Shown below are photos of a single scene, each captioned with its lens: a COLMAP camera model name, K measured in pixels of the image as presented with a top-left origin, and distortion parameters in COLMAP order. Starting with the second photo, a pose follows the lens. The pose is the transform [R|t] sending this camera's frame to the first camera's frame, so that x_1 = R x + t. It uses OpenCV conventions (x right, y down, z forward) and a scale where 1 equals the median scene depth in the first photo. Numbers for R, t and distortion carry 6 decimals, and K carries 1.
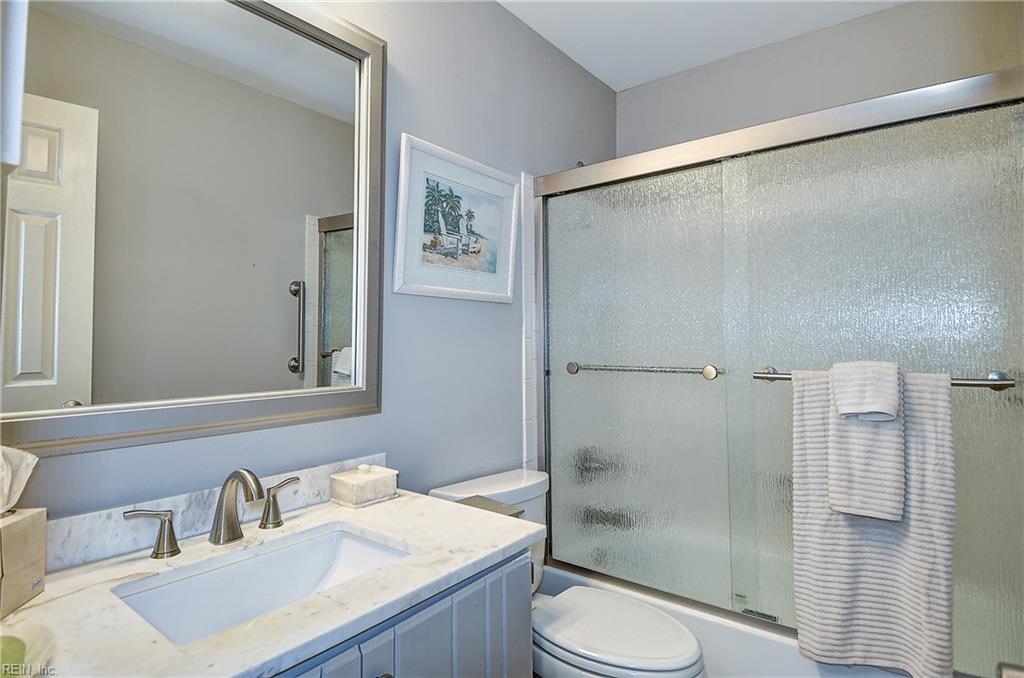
lens RADIAL K [[538.6, 0, 511.5], [0, 538.6, 342.7], [0, 0, 1]] dist [0.043723, -0.050996]
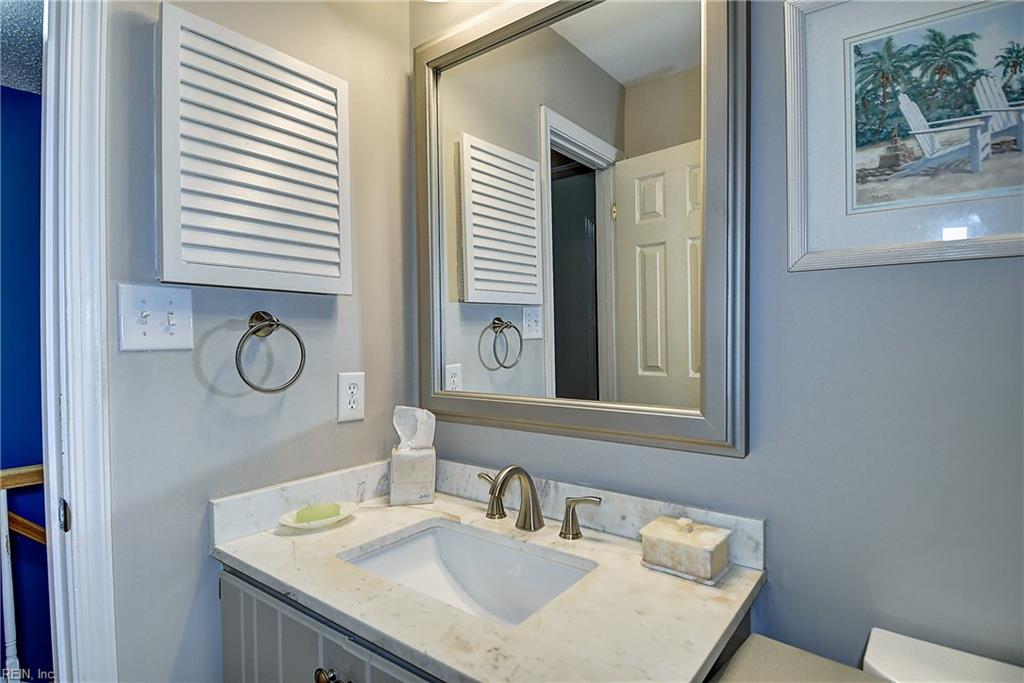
lens RADIAL K [[542.6, 0, 508.7], [0, 542.6, 342.3], [0, 0, 1]] dist [0.047884, -0.052113]
pose [[-0.009297, 0.026205, -0.999613, 0.386068], [0.016978, 0.999517, 0.026044, -0.031001], [0.999813, -0.016730, -0.009737, 0.642649]]
